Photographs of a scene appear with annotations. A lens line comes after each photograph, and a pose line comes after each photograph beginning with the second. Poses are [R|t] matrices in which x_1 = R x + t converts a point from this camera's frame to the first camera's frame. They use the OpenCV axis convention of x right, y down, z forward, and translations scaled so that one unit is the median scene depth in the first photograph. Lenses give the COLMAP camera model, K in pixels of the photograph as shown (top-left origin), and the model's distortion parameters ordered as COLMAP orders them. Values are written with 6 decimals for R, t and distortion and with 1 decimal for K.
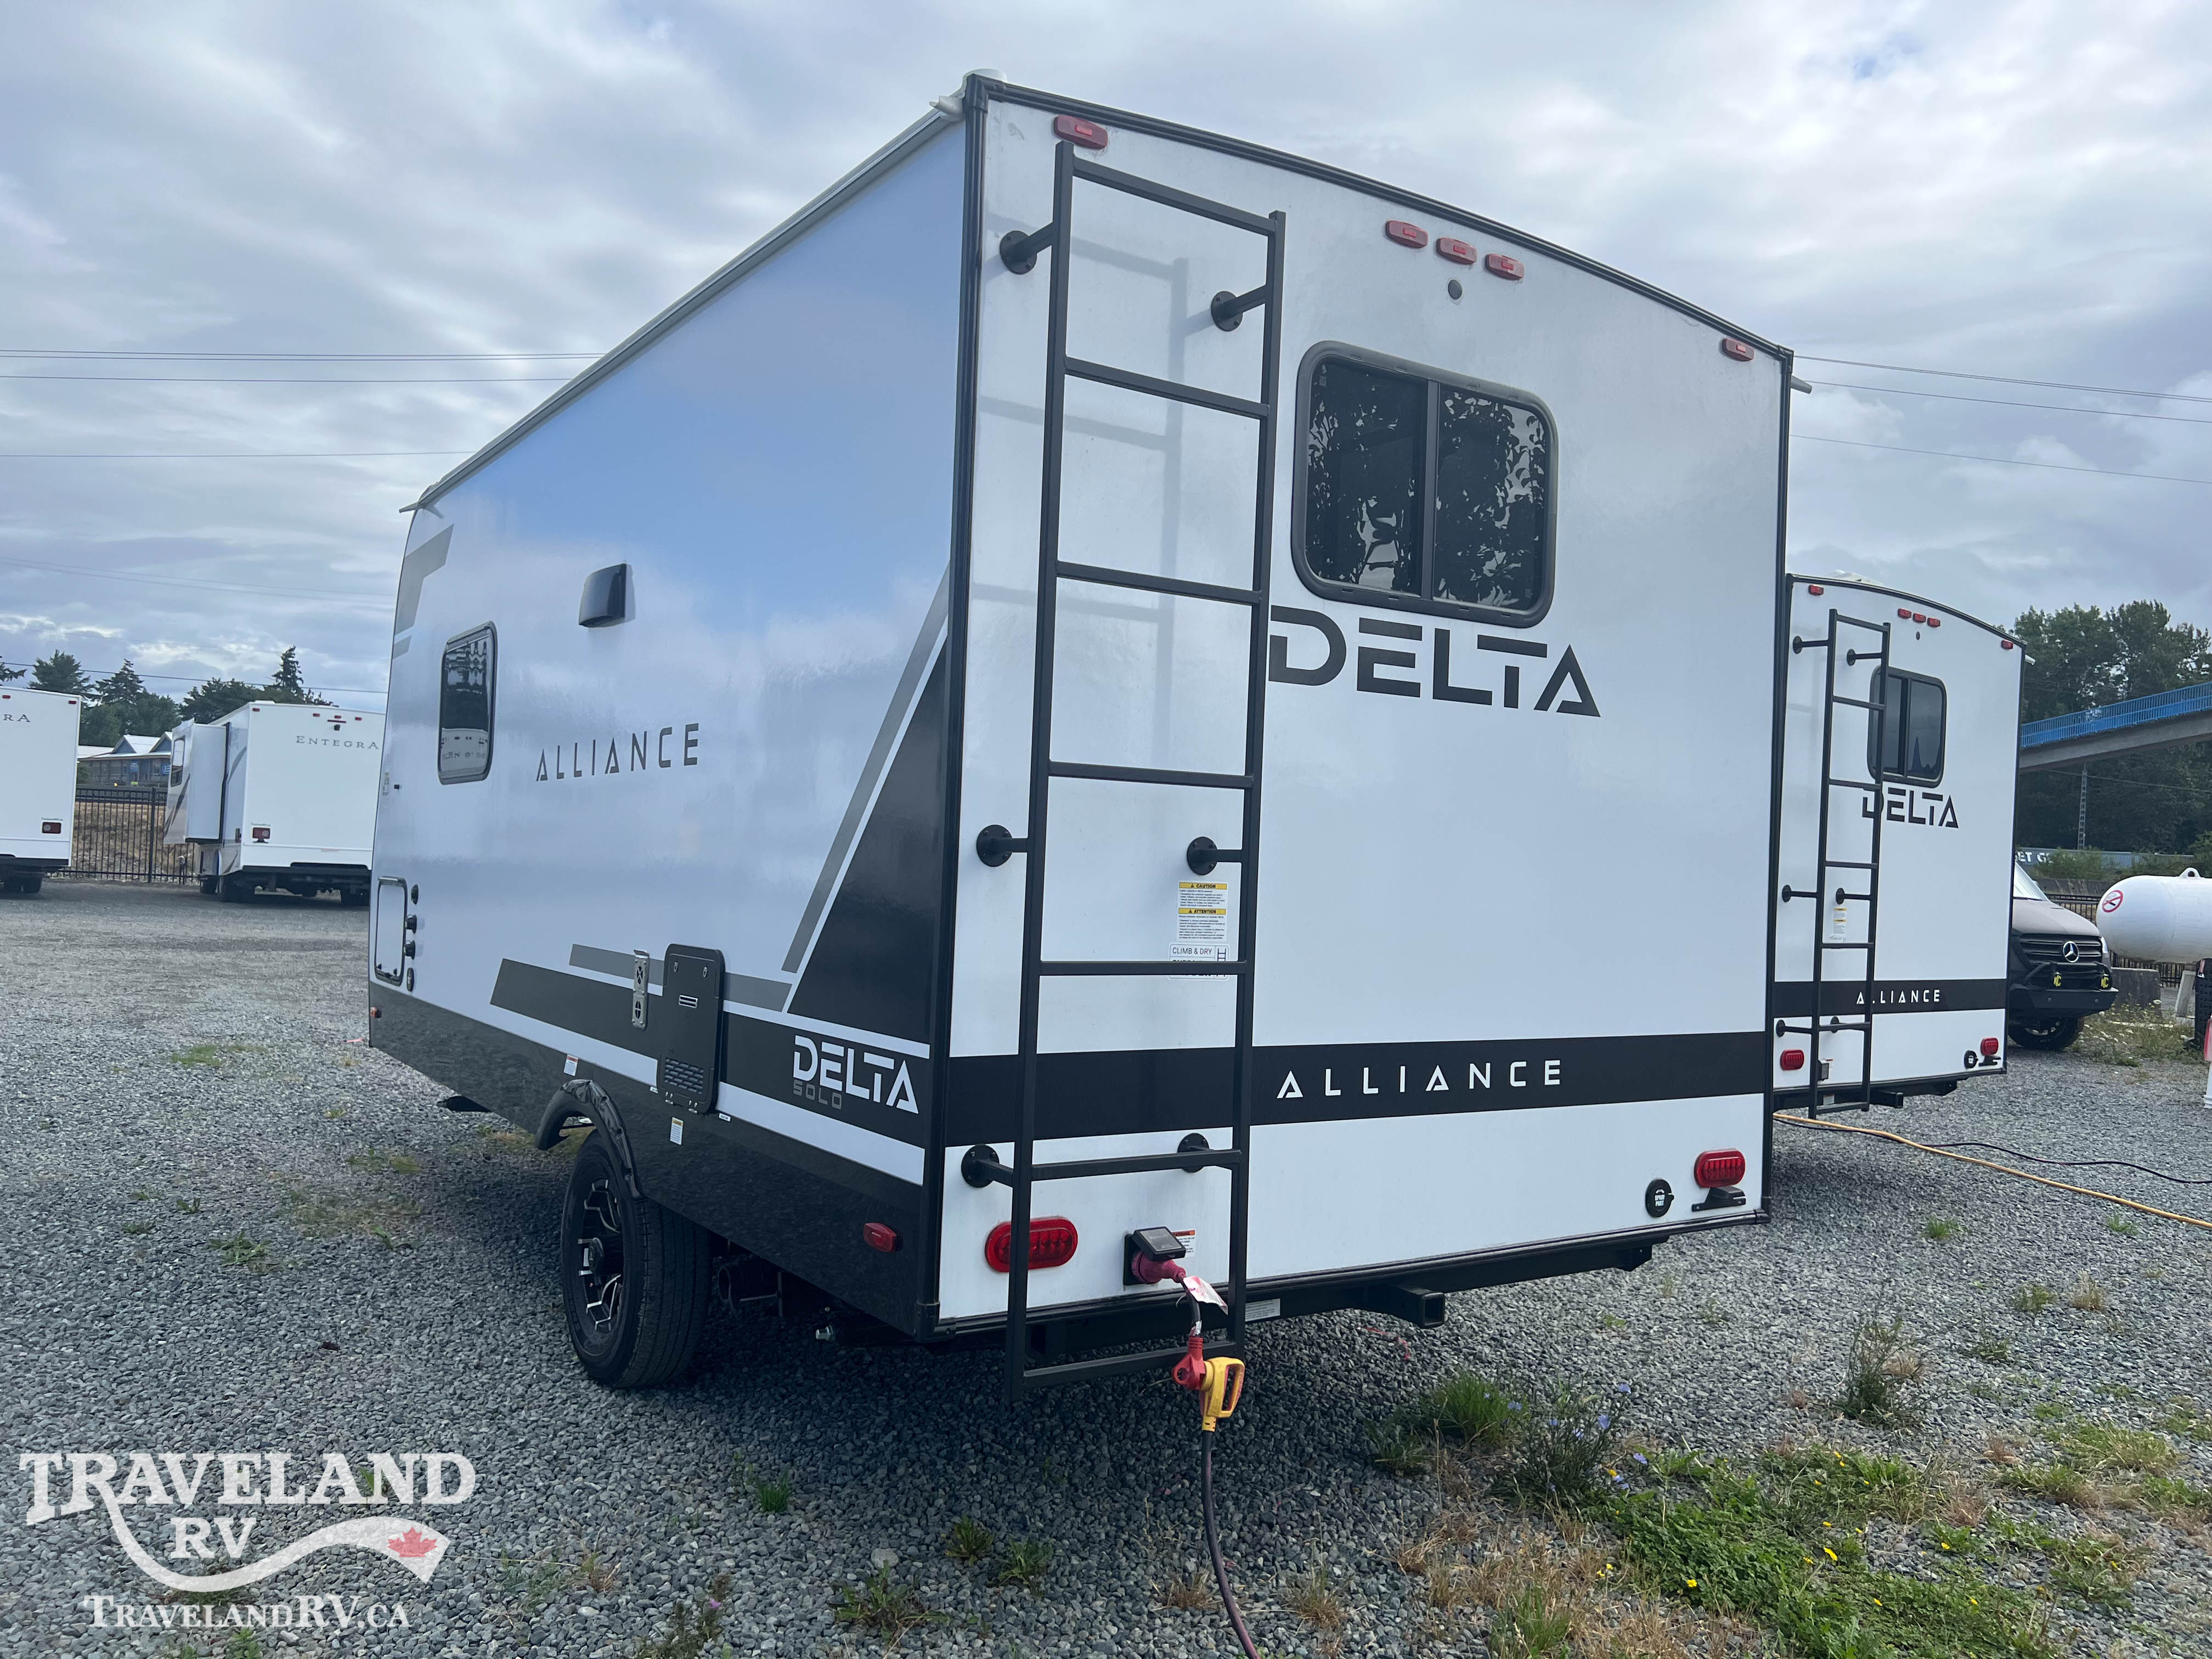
lens RADIAL K [[1646.0, 0, 1106.0], [0, 1646.0, 829.5], [0, 0, 1]] dist [0.070487, -0.007184]
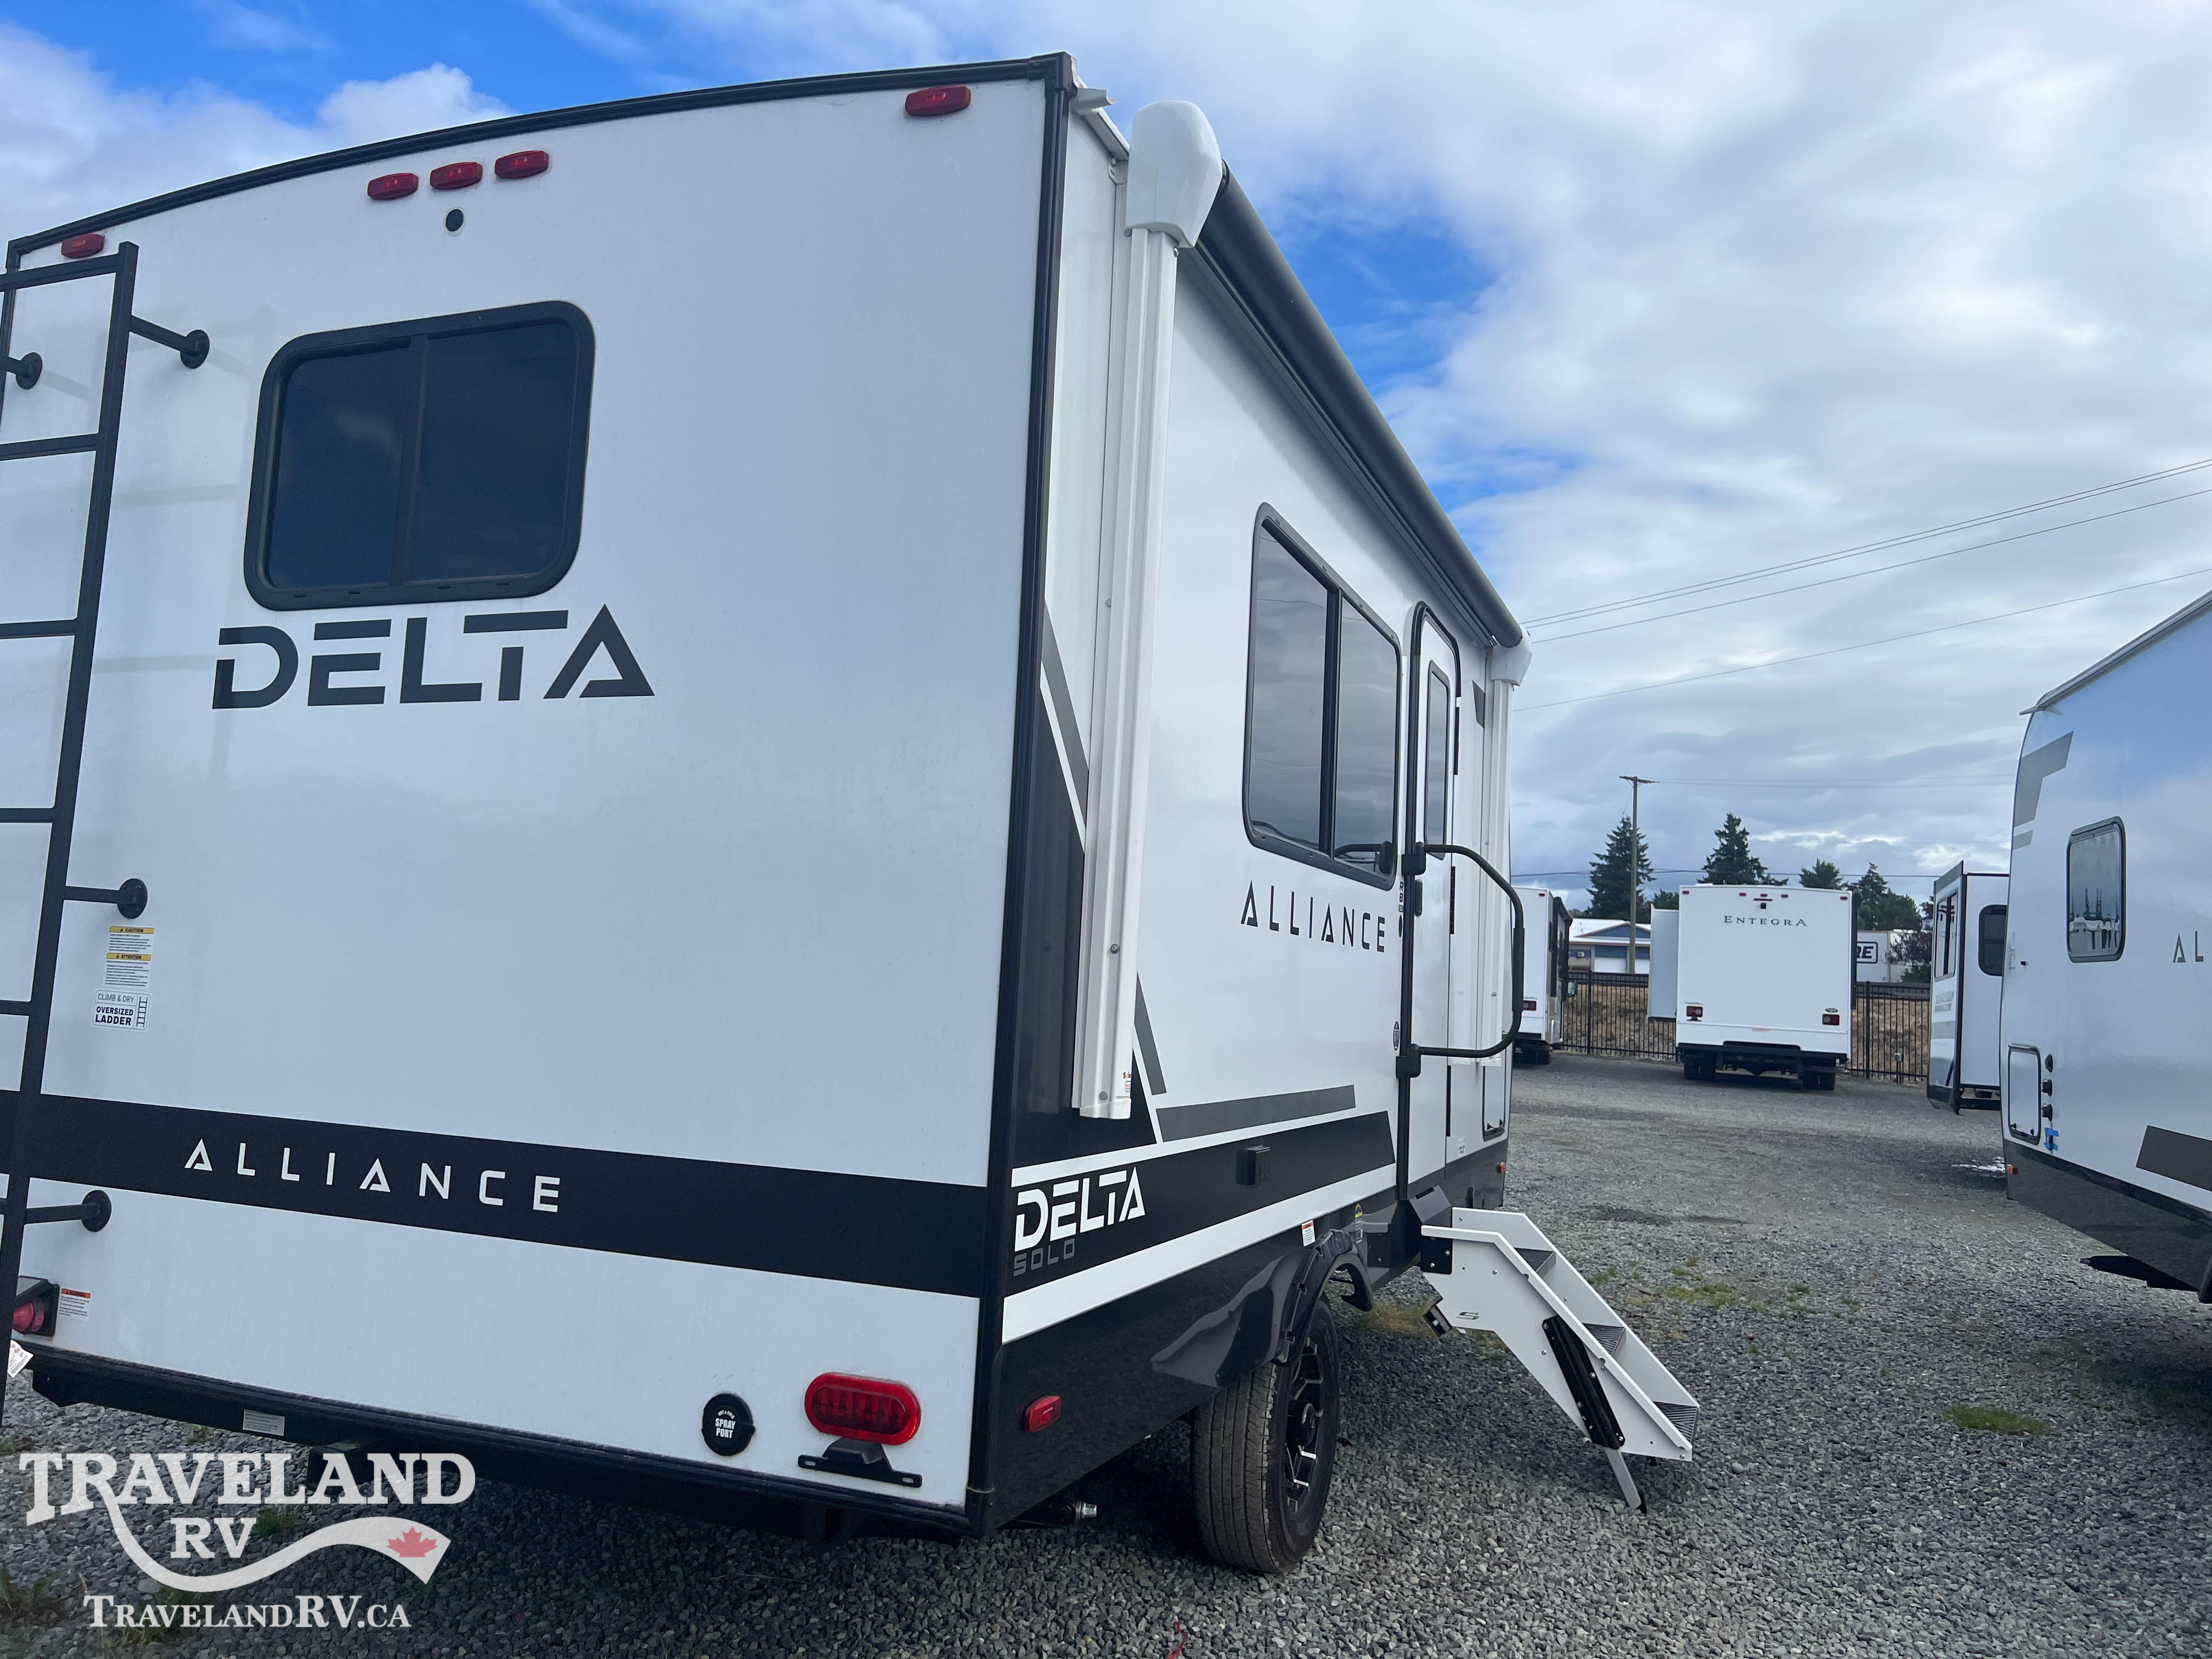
lens RADIAL K [[1656.8, 0, 1106.0], [0, 1656.8, 829.5], [0, 0, 1]] dist [0.069784, -0.086456]
pose [[0.559838, -0.088850, -0.823825, 1.039380], [-0.008695, 0.993550, -0.113063, 0.071595], [0.828556, 0.070460, 0.555454, 0.808158]]
